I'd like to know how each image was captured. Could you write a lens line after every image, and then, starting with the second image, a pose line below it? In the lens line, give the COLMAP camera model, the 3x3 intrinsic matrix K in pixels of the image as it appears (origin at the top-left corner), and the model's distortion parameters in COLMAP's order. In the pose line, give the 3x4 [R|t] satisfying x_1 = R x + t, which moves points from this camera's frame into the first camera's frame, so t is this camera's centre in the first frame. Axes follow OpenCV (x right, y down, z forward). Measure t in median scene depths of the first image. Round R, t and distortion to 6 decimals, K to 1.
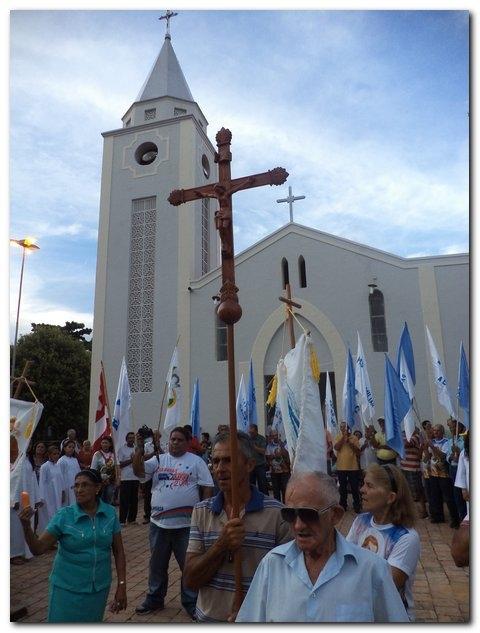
lens RADIAL K [[487.0, 0, 238.4], [0, 487.0, 311.4], [0, 0, 1]] dist [-0.033866, 0.008167]
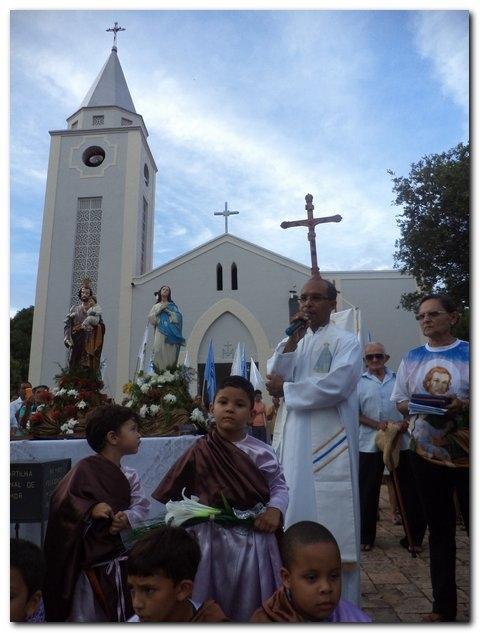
lens RADIAL K [[487.0, 0, 240.4], [0, 487.0, 311.9], [0, 0, 1]] dist [-0.033866, 0.008167]
pose [[0.970904, 0.058239, 0.232277, -0.104994], [-0.054894, 0.998275, -0.020844, 0.023907], [-0.233091, 0.007487, 0.972426, -0.120521]]
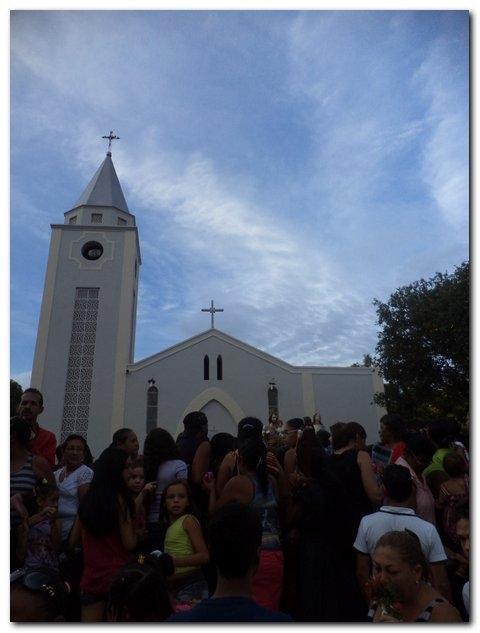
lens RADIAL K [[487.0, 0, 239.7], [0, 487.0, 313.6], [0, 0, 1]] dist [-0.033866, 0.008167]
pose [[0.912388, 0.145217, 0.382702, -0.297220], [-0.082434, 0.980985, -0.175709, 0.002066], [-0.400941, 0.128767, 0.907009, -0.196890]]
